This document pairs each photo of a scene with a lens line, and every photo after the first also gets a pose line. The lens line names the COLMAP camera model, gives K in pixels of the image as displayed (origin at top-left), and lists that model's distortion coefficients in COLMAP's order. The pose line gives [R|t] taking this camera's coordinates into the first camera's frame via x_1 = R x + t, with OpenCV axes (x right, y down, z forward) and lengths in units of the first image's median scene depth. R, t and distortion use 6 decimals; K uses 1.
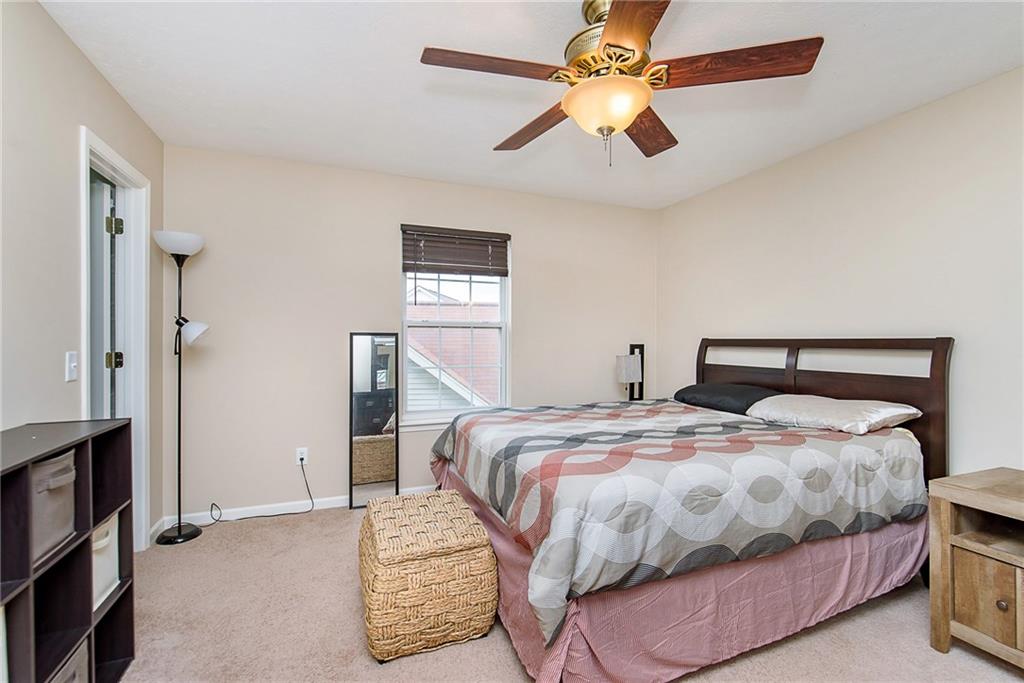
lens RADIAL K [[434.8, 0, 517.8], [0, 434.8, 343.6], [0, 0, 1]] dist [0.000620, -0.000140]
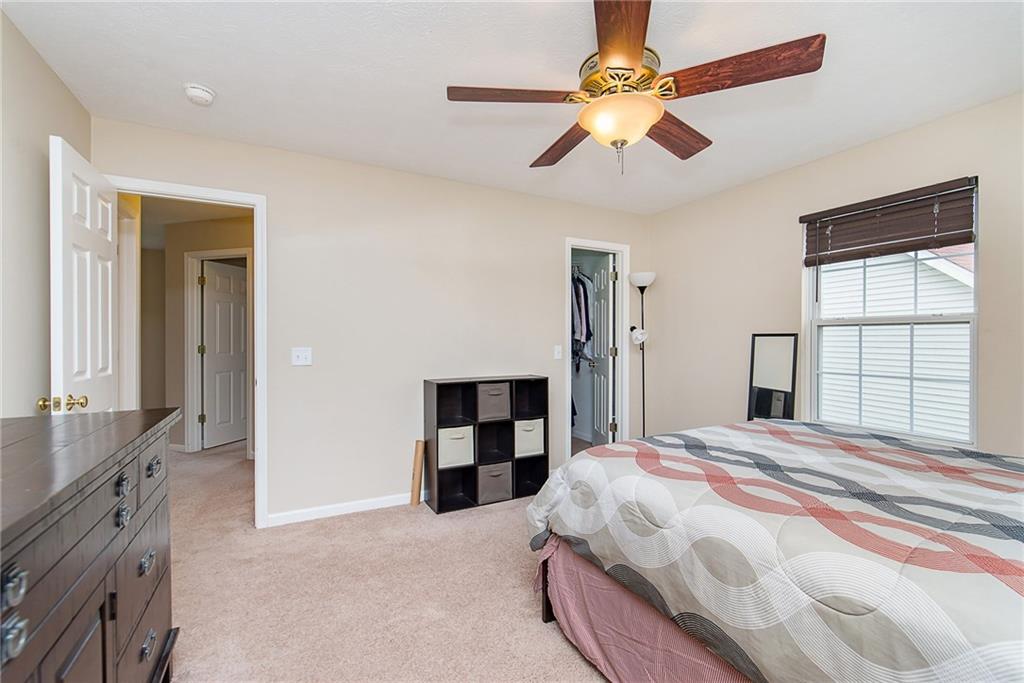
lens RADIAL K [[434.8, 0, 517.8], [0, 434.8, 343.6], [0, 0, 1]] dist [0.000620, -0.000140]
pose [[0.133694, 0.012646, -0.990942, 0.927074], [-0.003206, 0.999919, 0.012328, -0.019056], [0.991017, 0.001529, 0.133724, 0.437726]]
